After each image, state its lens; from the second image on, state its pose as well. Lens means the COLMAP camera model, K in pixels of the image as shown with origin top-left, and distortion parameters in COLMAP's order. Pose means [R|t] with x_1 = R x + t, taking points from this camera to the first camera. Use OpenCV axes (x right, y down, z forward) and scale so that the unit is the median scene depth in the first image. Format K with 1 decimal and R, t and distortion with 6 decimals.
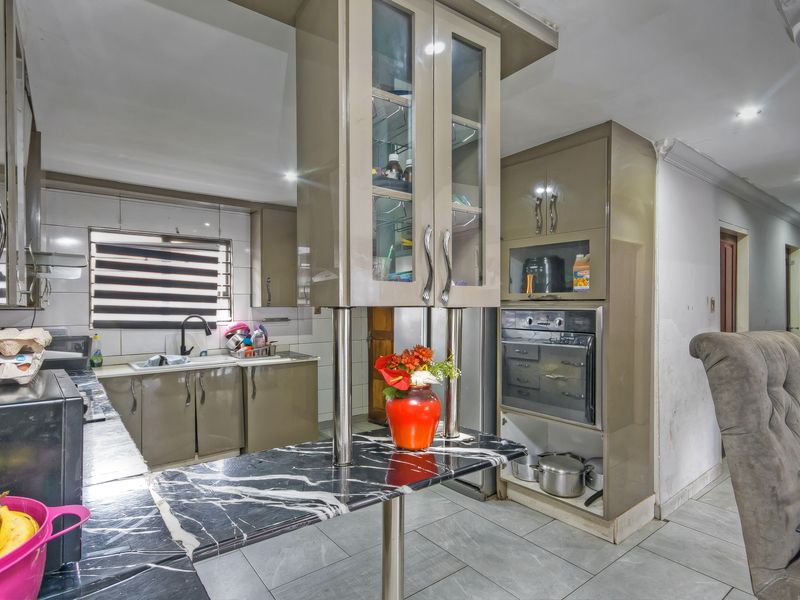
lens RADIAL K [[430.4, 0, 407.1], [0, 430.4, 306.2], [0, 0, 1]] dist [0.023027, 0.000259]
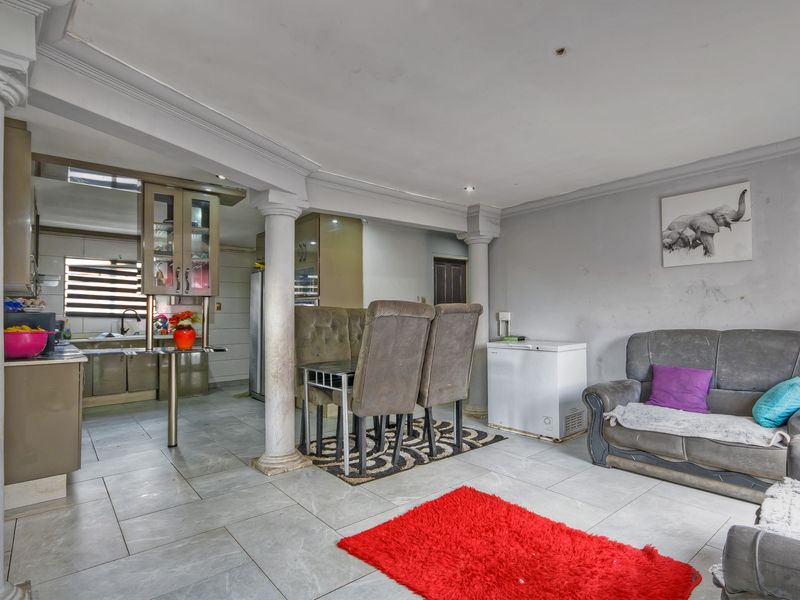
lens RADIAL K [[430.4, 0, 399.3], [0, 430.4, 307.8], [0, 0, 1]] dist [0.023027, 0.000259]
pose [[0.999898, 0.000101, 0.014278, 0.503576], [0.000205, 0.999770, -0.021446, 0.051085], [-0.014276, 0.021447, 0.999668, -0.652261]]
